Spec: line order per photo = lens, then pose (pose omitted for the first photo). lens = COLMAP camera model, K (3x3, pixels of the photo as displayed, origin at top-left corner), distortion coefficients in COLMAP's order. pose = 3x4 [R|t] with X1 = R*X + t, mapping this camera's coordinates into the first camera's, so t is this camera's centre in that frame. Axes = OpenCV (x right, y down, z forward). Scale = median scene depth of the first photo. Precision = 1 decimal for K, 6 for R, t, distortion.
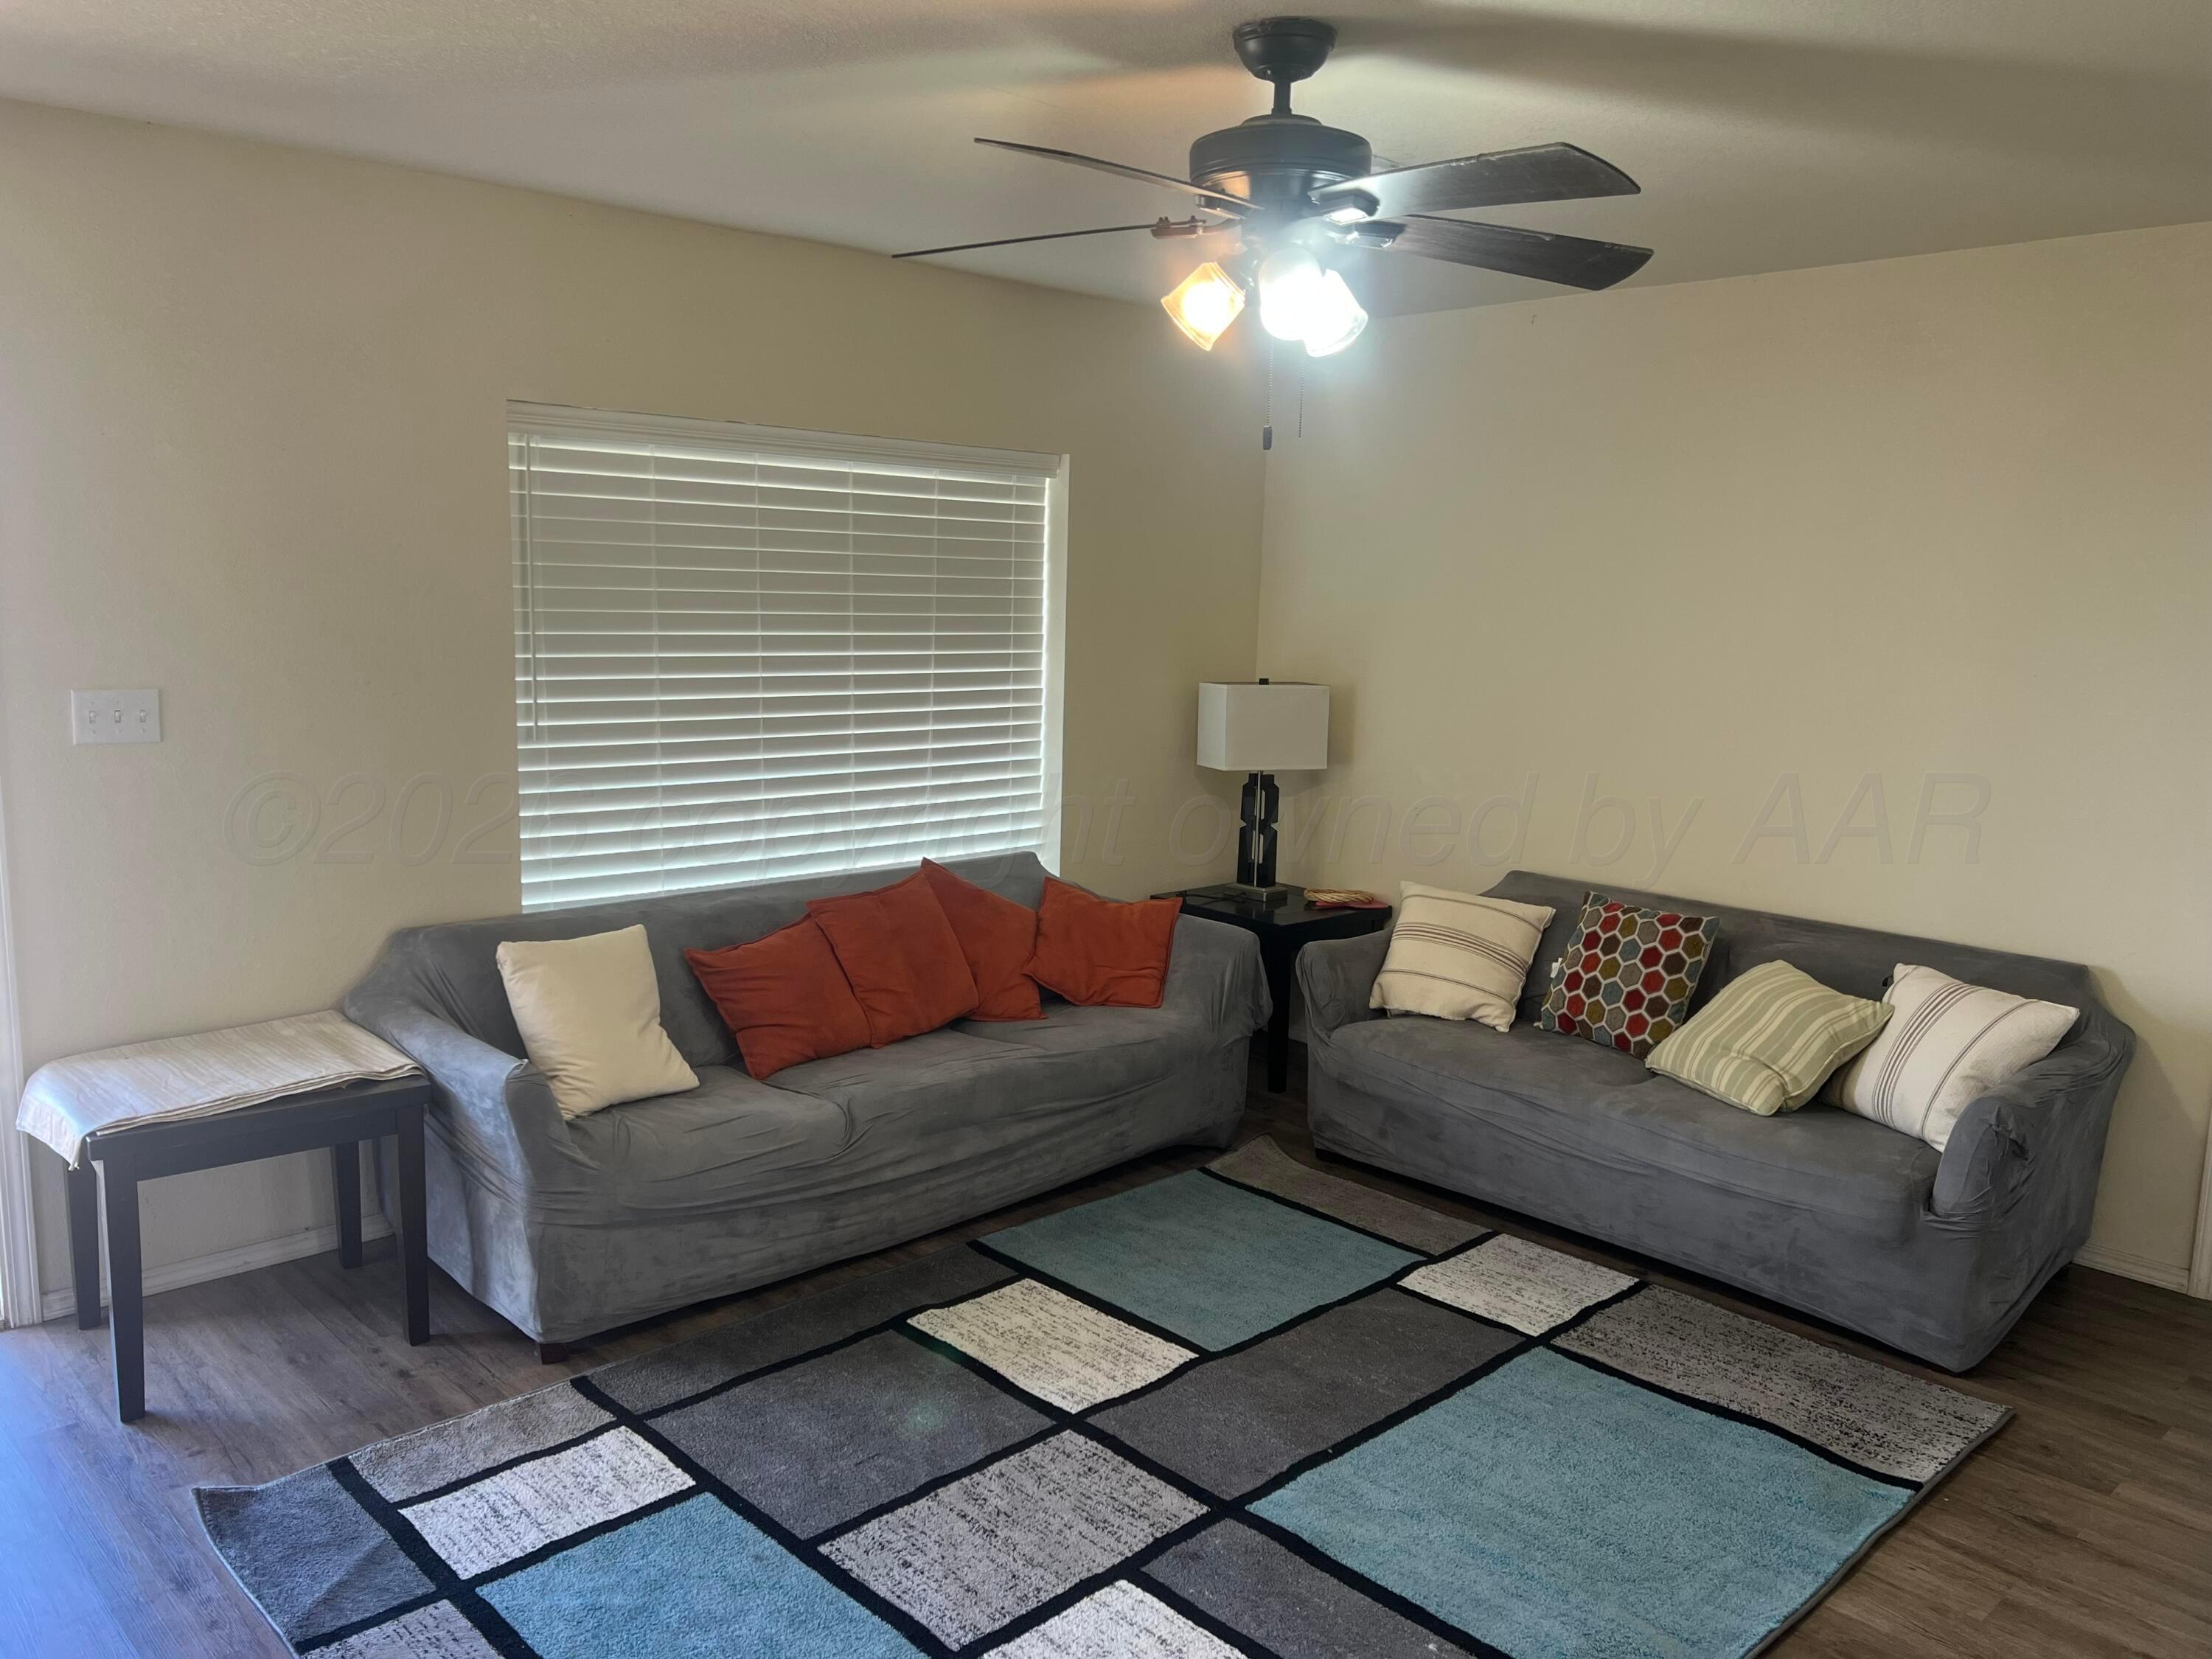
lens RADIAL K [[1655.2, 0, 1106.0], [0, 1655.2, 829.5], [0, 0, 1]] dist [0.043961, -0.038509]
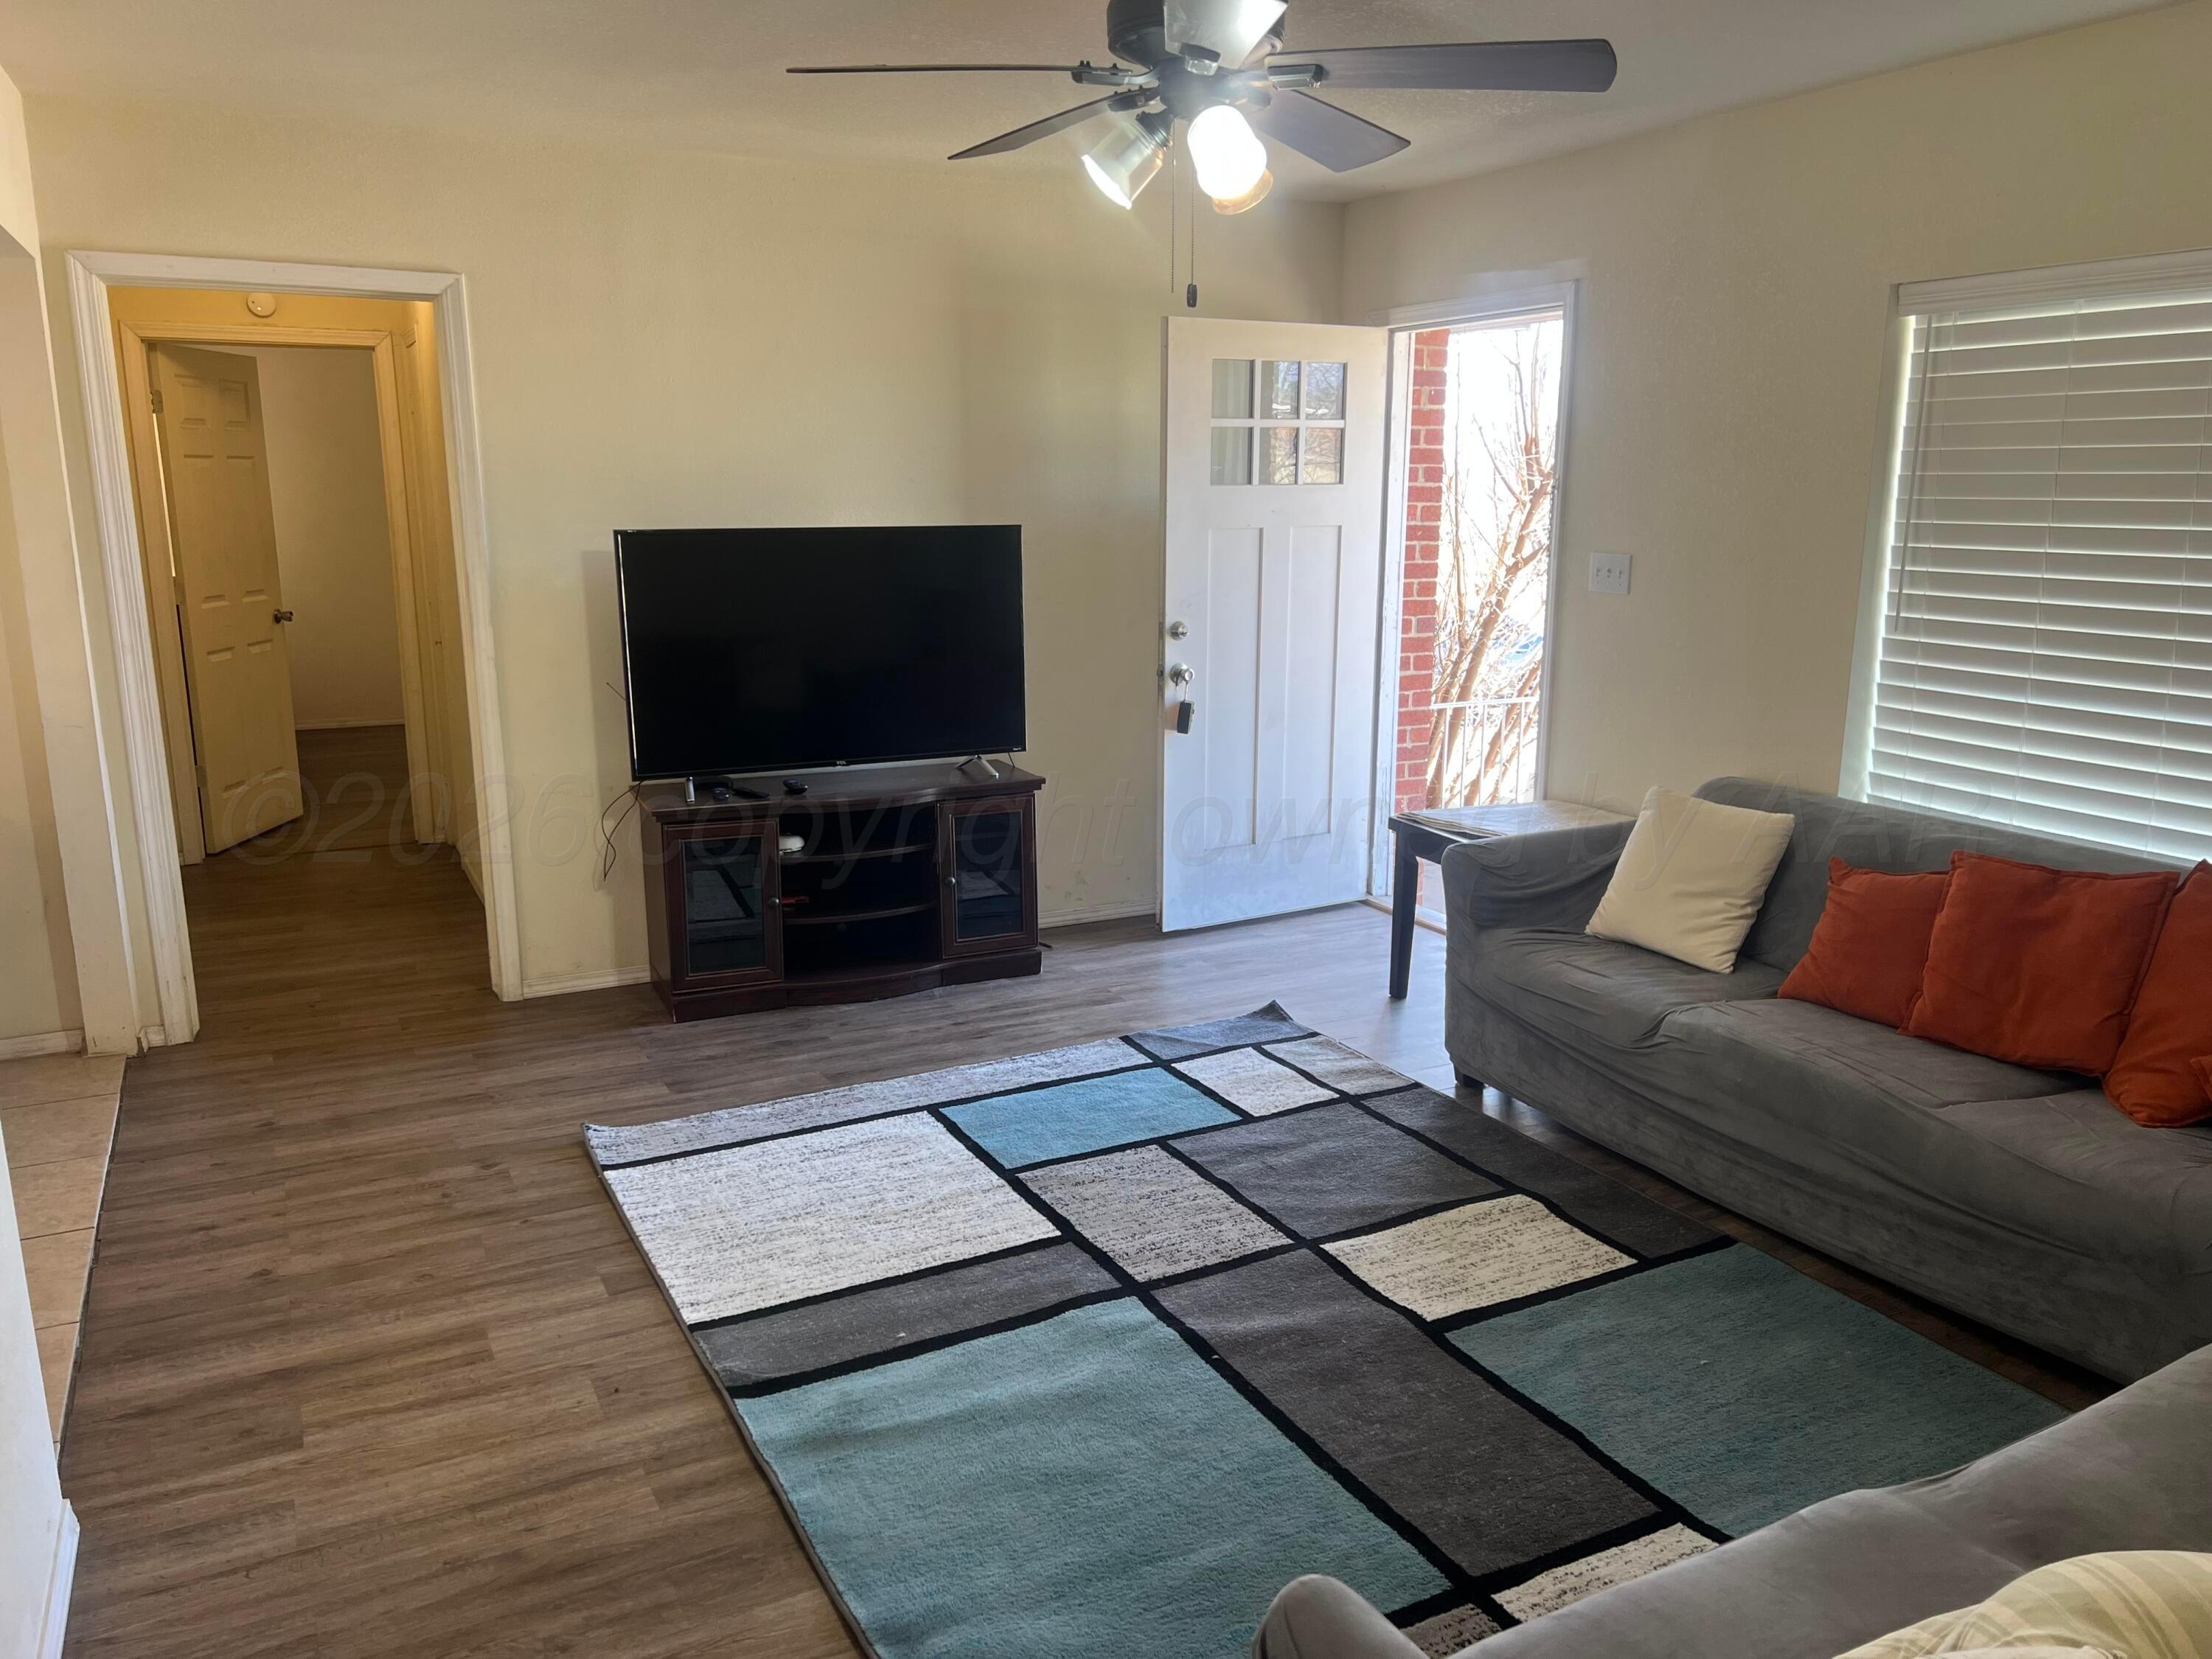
lens RADIAL K [[1655.2, 0, 1106.0], [0, 1655.2, 829.5], [0, 0, 1]] dist [0.043961, -0.038509]
pose [[-0.283383, 0.174954, -0.942913, 0.798925], [-0.150332, 0.962959, 0.223854, -0.098249], [0.947151, 0.205186, -0.246585, 0.891034]]
